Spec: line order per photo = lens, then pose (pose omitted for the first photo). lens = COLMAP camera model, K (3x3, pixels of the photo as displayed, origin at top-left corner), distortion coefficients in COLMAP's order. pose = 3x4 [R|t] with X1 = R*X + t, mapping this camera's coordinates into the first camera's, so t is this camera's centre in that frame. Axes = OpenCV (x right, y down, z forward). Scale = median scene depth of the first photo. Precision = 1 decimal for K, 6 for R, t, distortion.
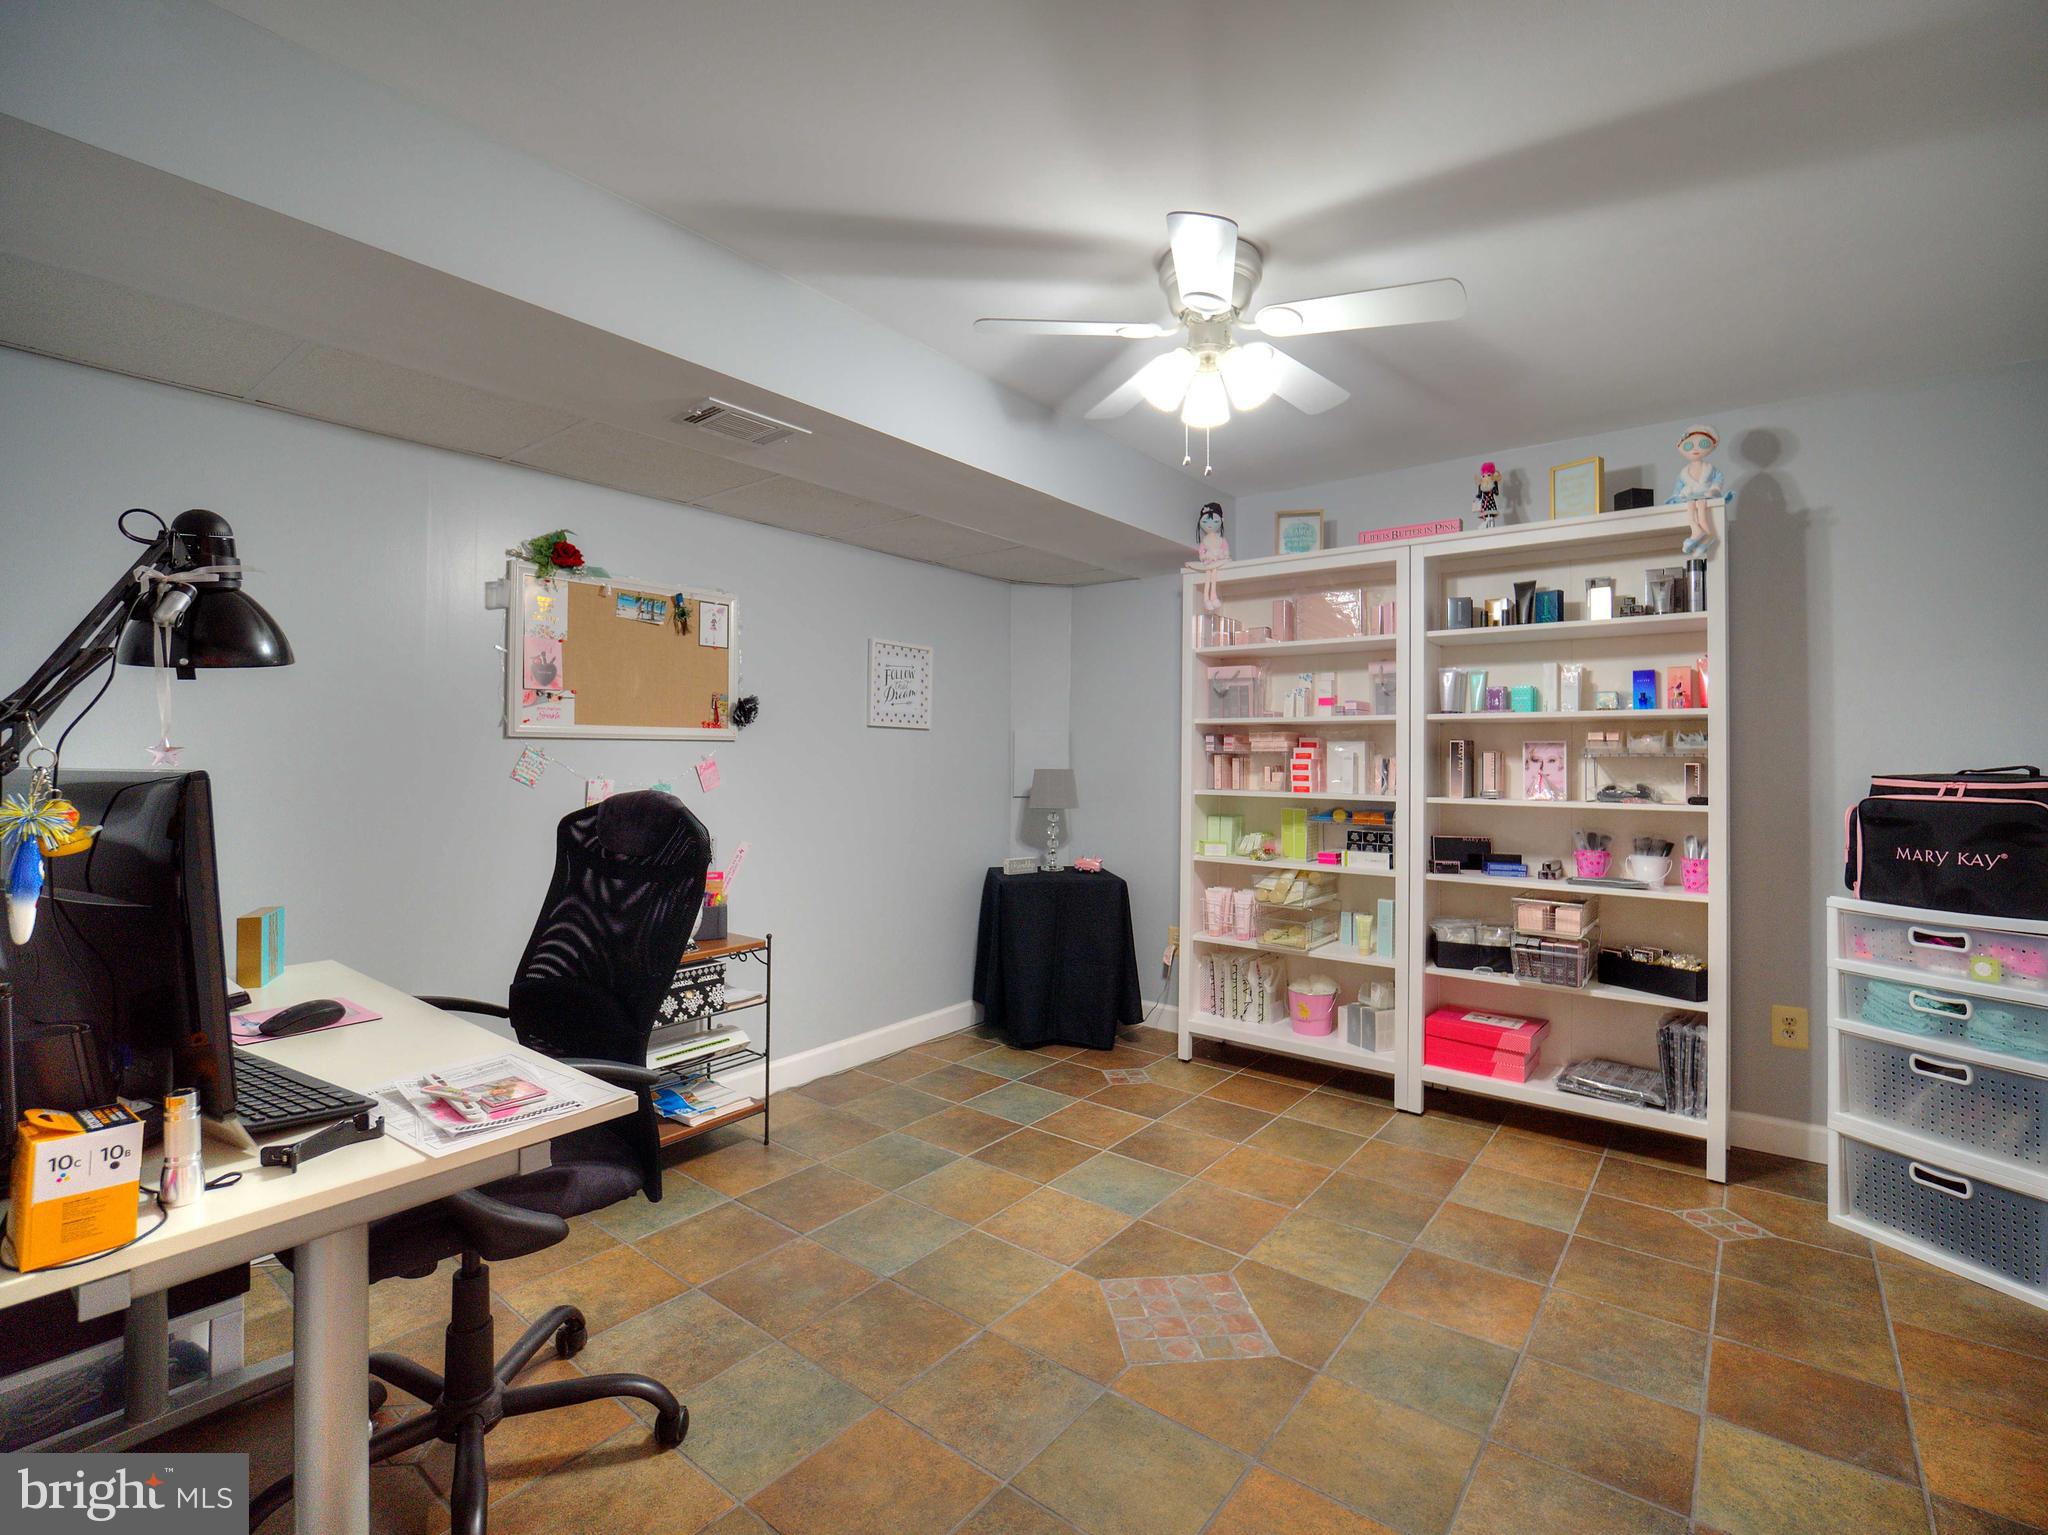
lens RADIAL K [[920.7, 0, 1031.3], [0, 920.7, 754.9], [0, 0, 1]] dist [-0.001365, -0.000186]
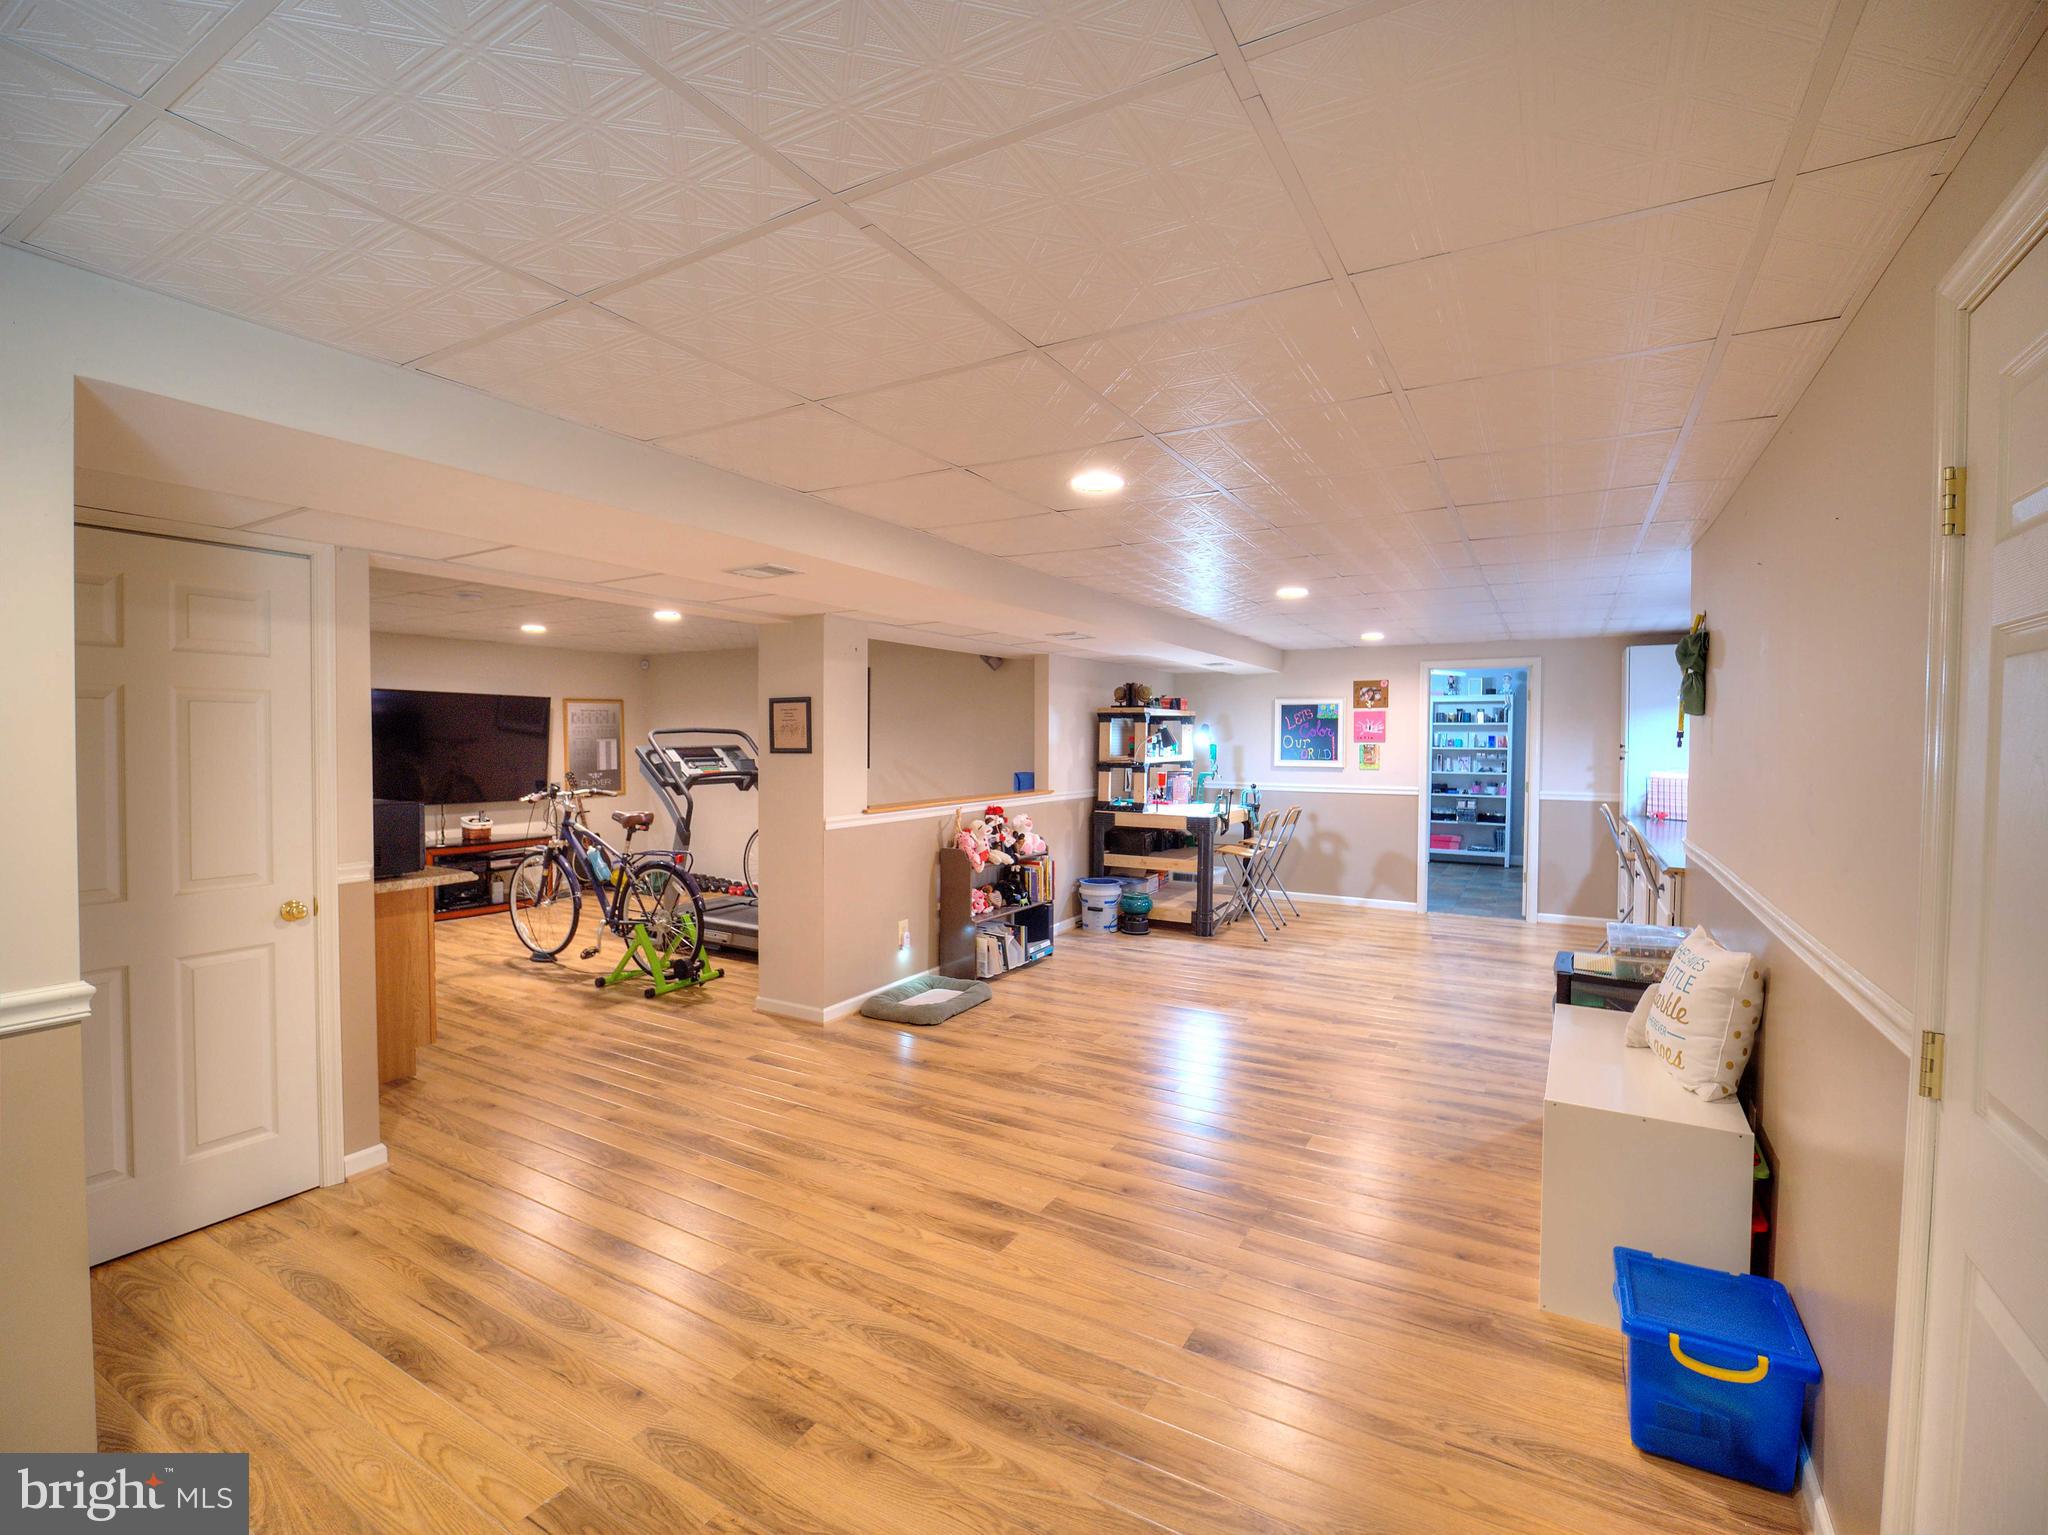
lens RADIAL K [[920.7, 0, 1015.6], [0, 920.7, 771.9], [0, 0, 1]] dist [-0.001365, -0.000186]
pose [[0.989290, -0.002758, 0.145937, -1.715478], [-0.003461, 0.999097, 0.042345, -0.097895], [-0.145922, -0.042397, 0.988387, -2.311973]]
